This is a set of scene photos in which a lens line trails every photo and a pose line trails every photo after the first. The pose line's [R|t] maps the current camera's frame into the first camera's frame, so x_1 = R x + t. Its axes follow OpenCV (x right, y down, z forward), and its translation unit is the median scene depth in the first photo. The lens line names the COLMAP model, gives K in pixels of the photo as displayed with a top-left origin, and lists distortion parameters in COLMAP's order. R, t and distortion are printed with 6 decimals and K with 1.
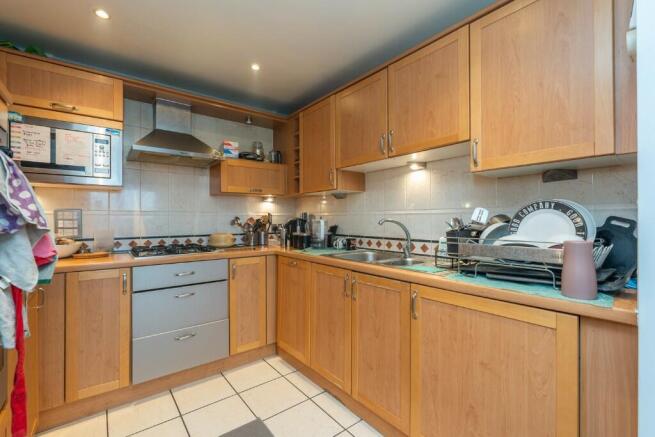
lens RADIAL K [[286.9, 0, 327.1], [0, 286.9, 218.1], [0, 0, 1]] dist [-0.005643, 0.001572]
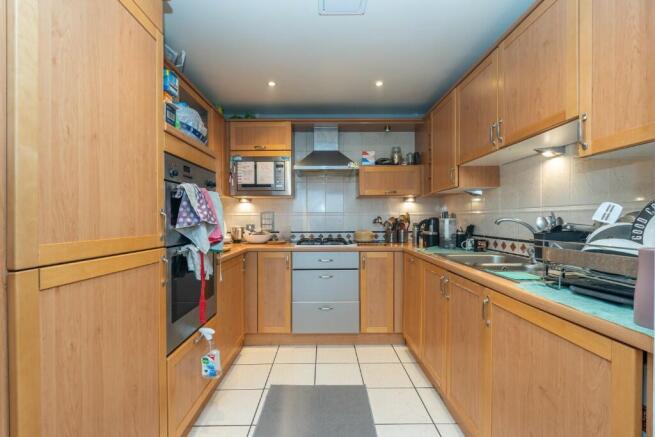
lens RADIAL K [[286.9, 0, 324.6], [0, 286.9, 220.5], [0, 0, 1]] dist [-0.005643, 0.001572]
pose [[0.788526, 0.002952, -0.614995, 0.303463], [0.004120, 0.999941, 0.010083, 0.000133], [0.614988, -0.010484, 0.788467, -0.031336]]
